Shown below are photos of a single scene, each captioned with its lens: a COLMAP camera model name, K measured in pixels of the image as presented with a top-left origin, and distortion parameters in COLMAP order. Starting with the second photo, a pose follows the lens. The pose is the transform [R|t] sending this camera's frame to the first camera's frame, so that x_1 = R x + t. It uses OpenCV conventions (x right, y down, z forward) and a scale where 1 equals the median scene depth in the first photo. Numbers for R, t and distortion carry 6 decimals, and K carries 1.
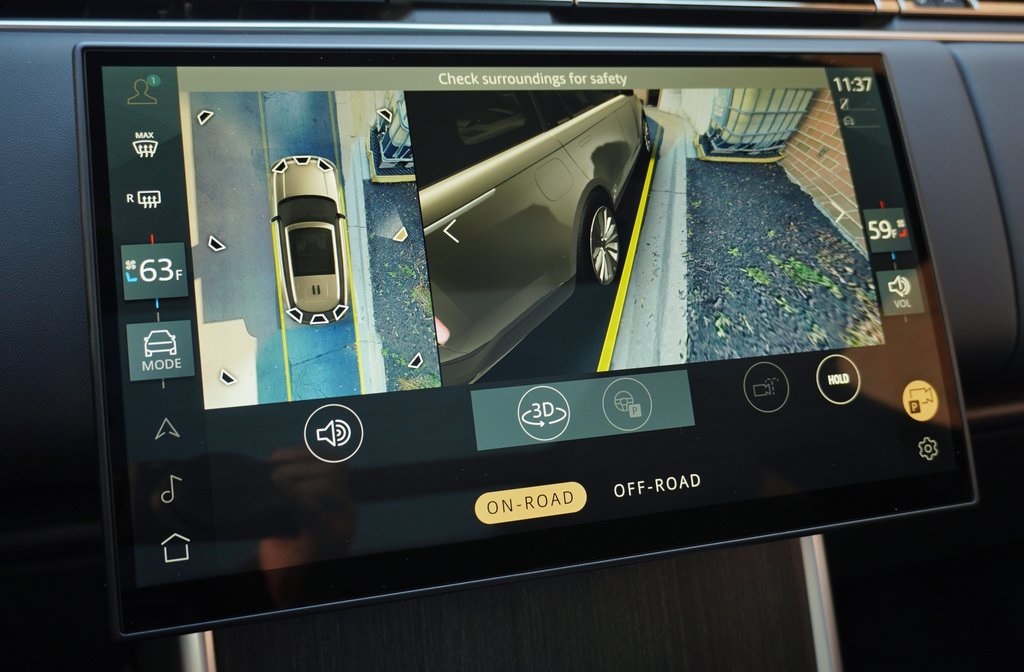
lens RADIAL K [[1034.2, 0, 519.6], [0, 1034.2, 335.7], [0, 0, 1]] dist [0.002727, -0.004591]
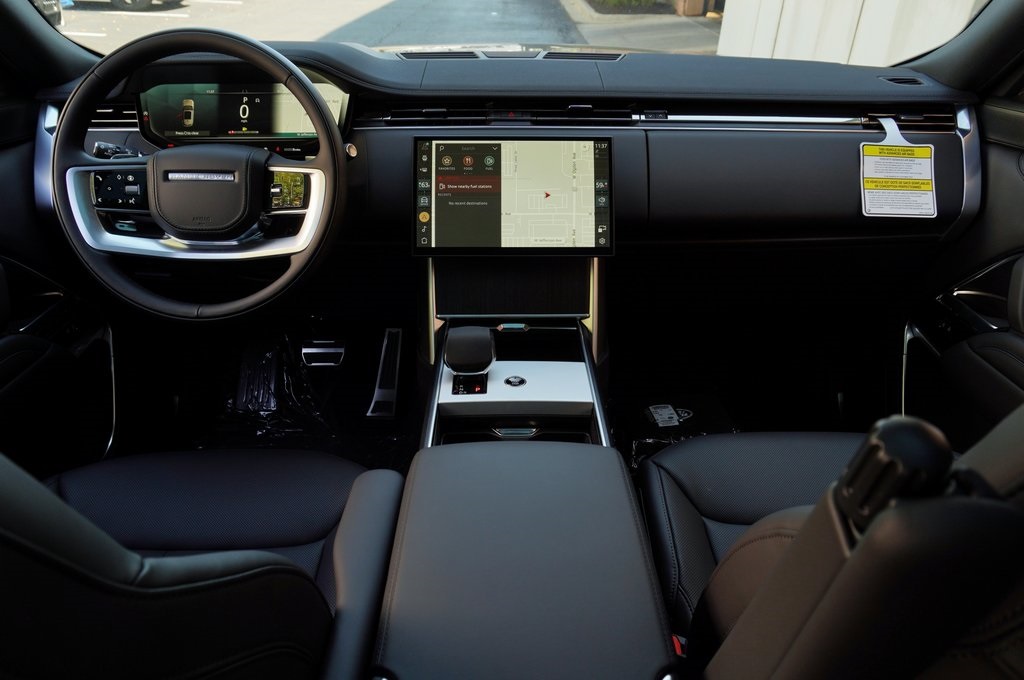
lens RADIAL K [[687.1, 0, 505.5], [0, 687.1, 338.9], [0, 0, 1]] dist [-0.035740, 0.026537]
pose [[0.953520, 0.120527, -0.276175, 0.966586], [-0.078384, 0.984181, 0.158881, 0.105373], [0.290955, -0.129848, 0.947884, -1.996513]]
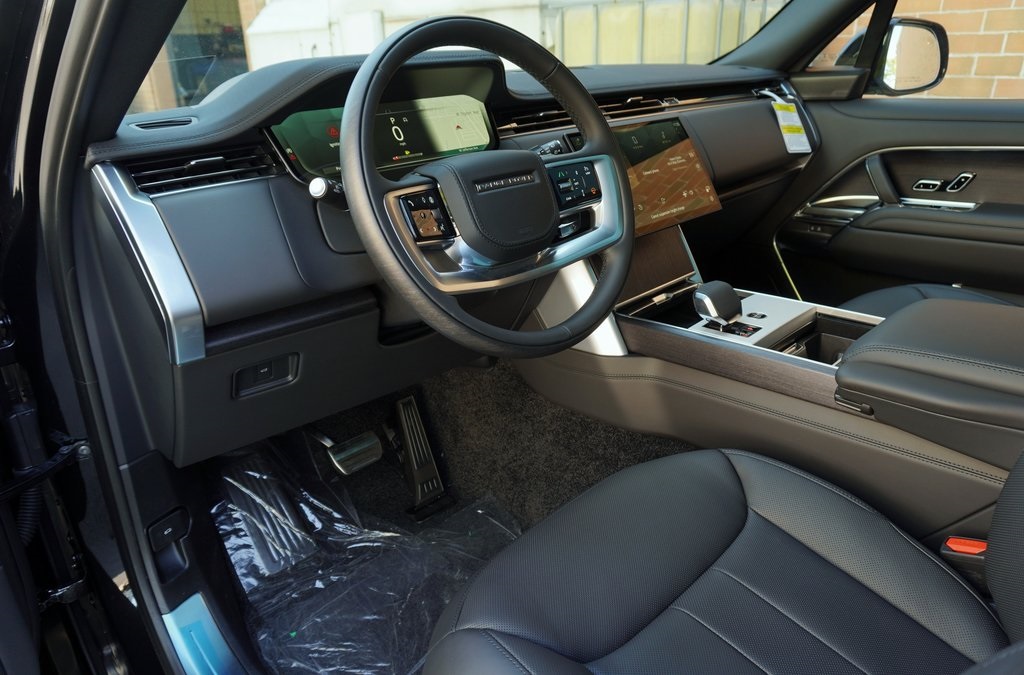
lens RADIAL K [[695.0, 0, 509.7], [0, 695.0, 337.2], [0, 0, 1]] dist [-0.055420, 0.053970]
pose [[0.897927, -0.235378, 0.371919, -2.053831], [0.224241, 0.971750, 0.073610, 0.333838], [-0.378738, 0.017303, 0.925342, -1.823574]]
